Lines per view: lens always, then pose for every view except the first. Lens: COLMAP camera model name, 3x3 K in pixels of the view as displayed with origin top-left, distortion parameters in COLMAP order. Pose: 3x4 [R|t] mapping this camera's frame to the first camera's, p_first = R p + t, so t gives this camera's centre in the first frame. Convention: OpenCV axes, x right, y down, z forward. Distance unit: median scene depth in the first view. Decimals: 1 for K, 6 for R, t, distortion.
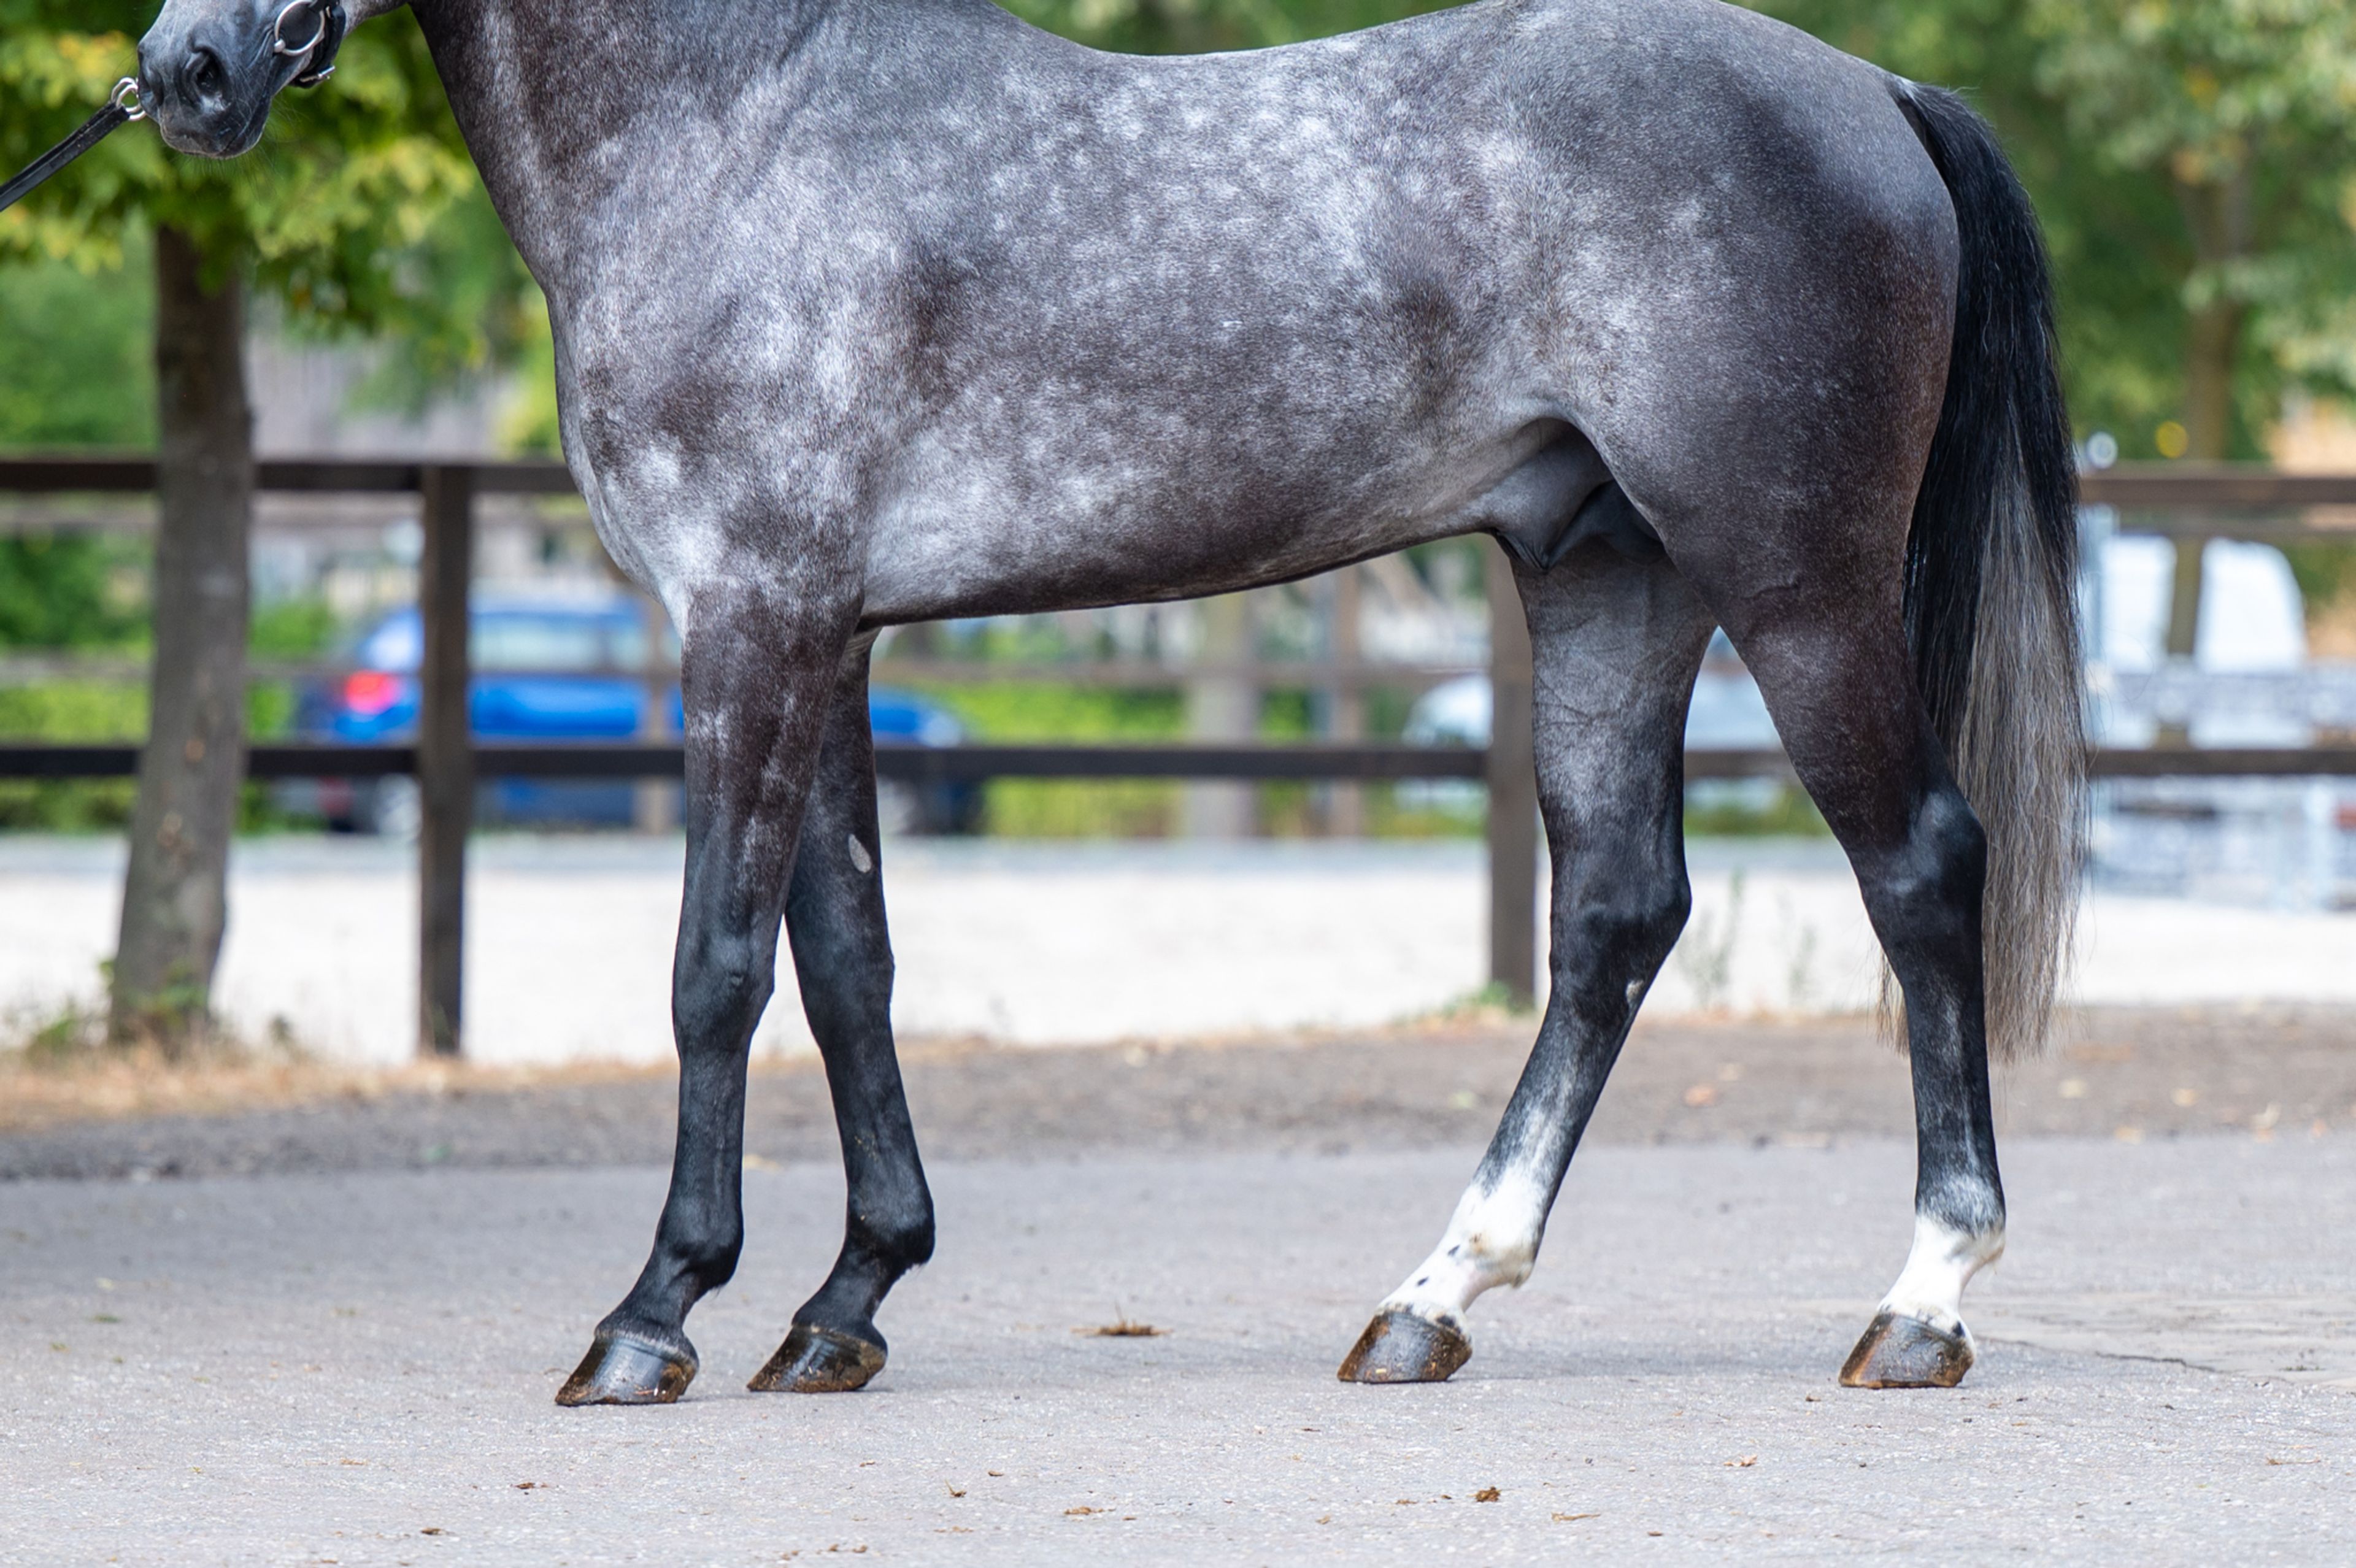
lens RADIAL K [[9474.5, 0, 1191.1], [0, 9474.5, 855.1], [0, 0, 1]] dist [1.142837, 0.000000]
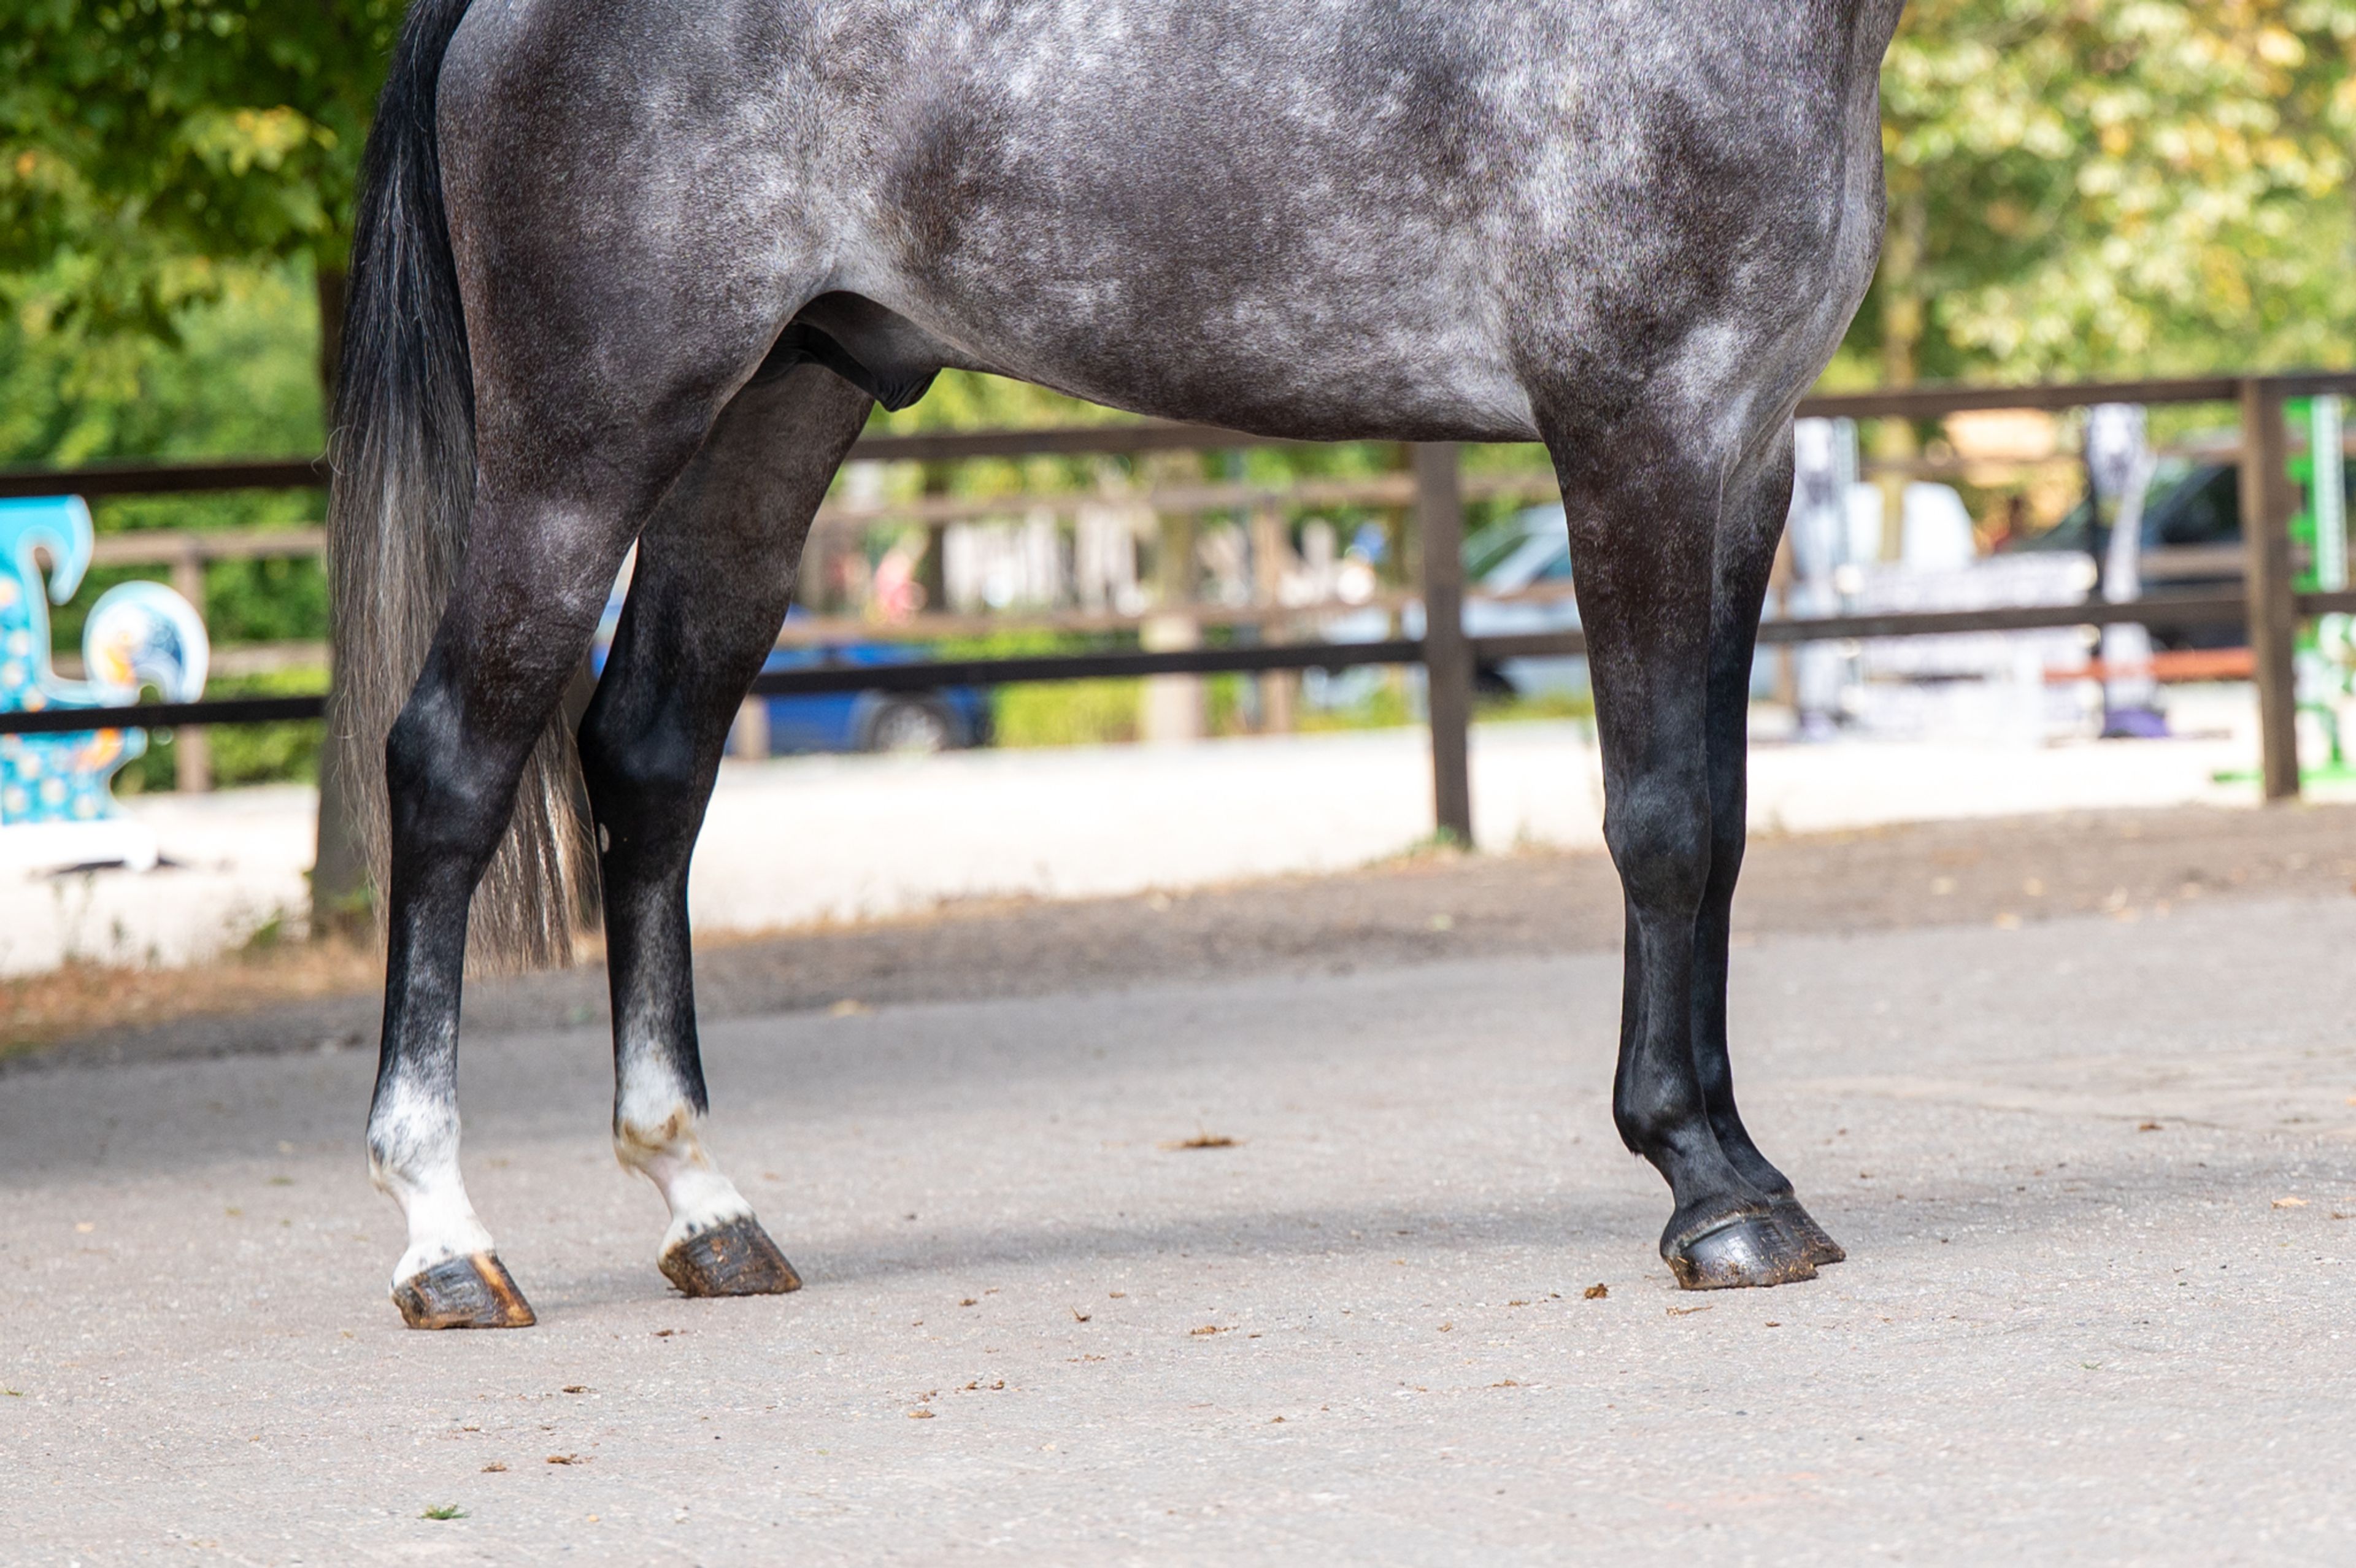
lens RADIAL K [[5636.2, 0, 1110.1], [0, 5636.2, 760.8], [0, 0, 1]] dist [0.581626, 0.000000]
pose [[0.998454, -0.054965, 0.008275, -0.021081], [0.055034, 0.998449, -0.008449, 0.011025], [-0.007798, 0.008891, 0.999930, 0.349238]]
